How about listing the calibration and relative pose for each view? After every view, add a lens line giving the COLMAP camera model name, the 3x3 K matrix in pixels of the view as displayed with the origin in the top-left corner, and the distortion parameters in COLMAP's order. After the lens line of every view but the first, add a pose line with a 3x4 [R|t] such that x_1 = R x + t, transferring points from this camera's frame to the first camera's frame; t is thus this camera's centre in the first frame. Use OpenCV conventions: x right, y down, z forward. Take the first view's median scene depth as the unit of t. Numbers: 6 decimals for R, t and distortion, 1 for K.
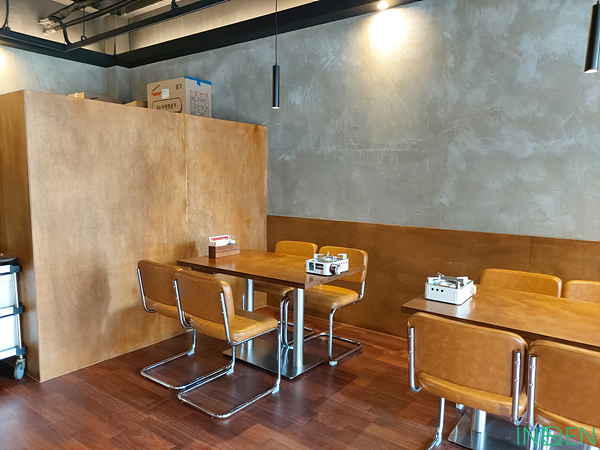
lens RADIAL K [[432.1, 0, 299.2], [0, 432.1, 230.2], [0, 0, 1]] dist [0.009394, -0.011272]
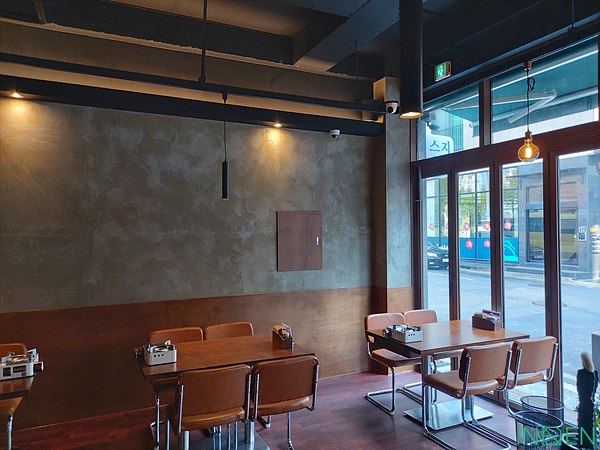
lens RADIAL K [[432.1, 0, 298.9], [0, 432.1, 222.7], [0, 0, 1]] dist [0.009394, -0.011272]
pose [[0.463728, 0.005021, 0.885964, -0.447868], [0.122052, 0.990088, -0.069494, -0.080468], [-0.877531, 0.140360, 0.458518, -0.008143]]
